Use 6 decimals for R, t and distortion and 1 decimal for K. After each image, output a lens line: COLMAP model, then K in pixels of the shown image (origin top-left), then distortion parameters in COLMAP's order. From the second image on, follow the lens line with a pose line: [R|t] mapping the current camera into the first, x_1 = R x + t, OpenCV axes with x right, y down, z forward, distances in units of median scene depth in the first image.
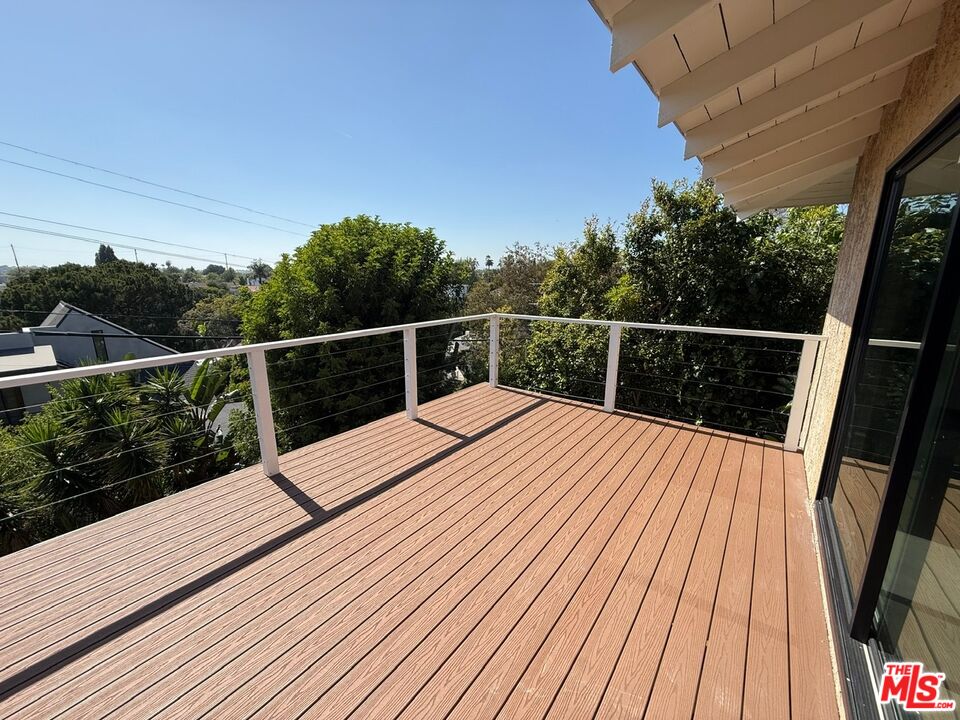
lens RADIAL K [[385.4, 0, 476.9], [0, 385.4, 360.3], [0, 0, 1]] dist [0.000580, 0.000713]
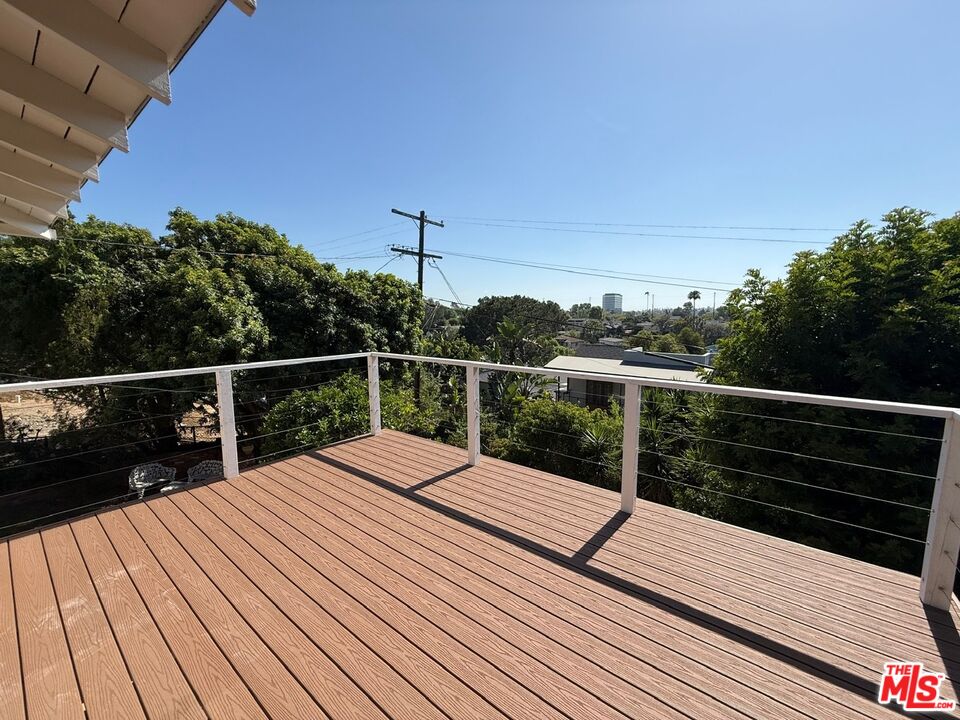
lens RADIAL K [[385.4, 0, 476.9], [0, 385.4, 360.3], [0, 0, 1]] dist [0.000580, 0.000713]
pose [[-0.020910, 0.111067, -0.993593, 0.640185], [-0.212711, 0.970563, 0.112969, -0.170105], [0.976891, 0.213710, 0.003331, 0.865790]]
